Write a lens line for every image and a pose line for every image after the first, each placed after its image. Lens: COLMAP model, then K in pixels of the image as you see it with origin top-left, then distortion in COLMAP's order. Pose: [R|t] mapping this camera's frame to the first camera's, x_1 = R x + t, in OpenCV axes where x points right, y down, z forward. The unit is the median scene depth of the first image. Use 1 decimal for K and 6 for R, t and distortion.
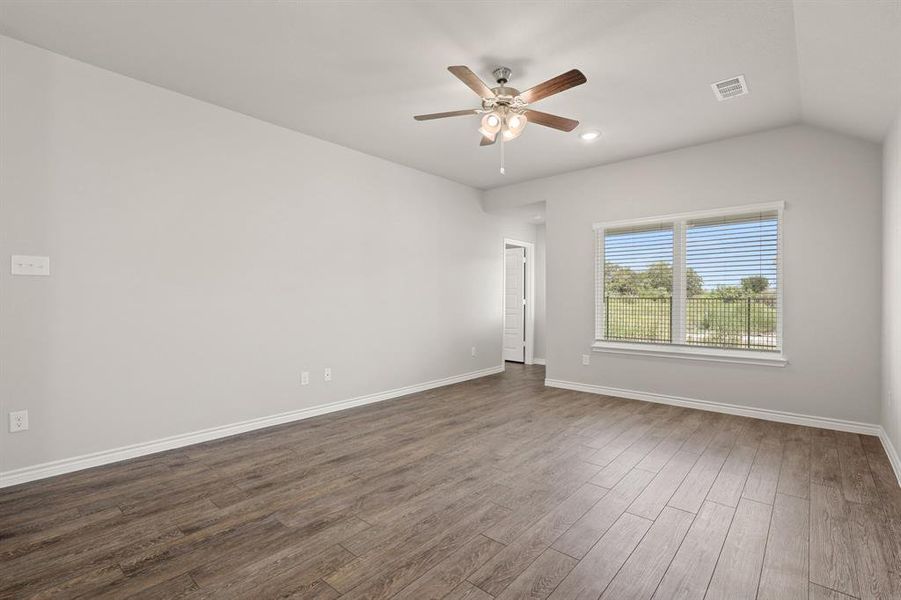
lens RADIAL K [[409.3, 0, 443.3], [0, 409.3, 294.8], [0, 0, 1]] dist [0.000544, 0.000367]
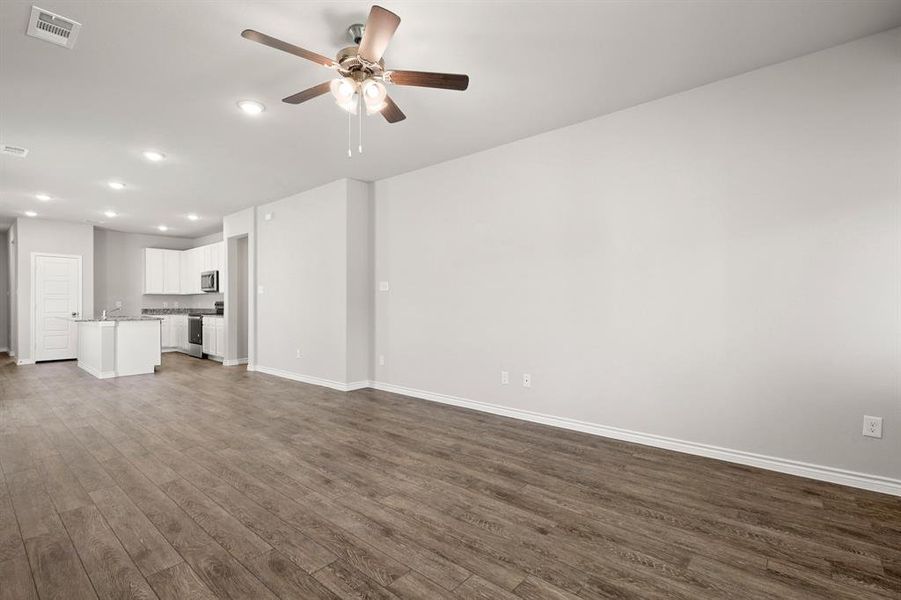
lens RADIAL K [[409.3, 0, 446.5], [0, 409.3, 299.3], [0, 0, 1]] dist [0.000544, 0.000367]
pose [[0.036891, -0.009072, -0.999278, 0.865354], [0.013680, 0.999870, -0.008572, 0.014122], [0.999226, -0.013354, 0.037010, 1.009775]]
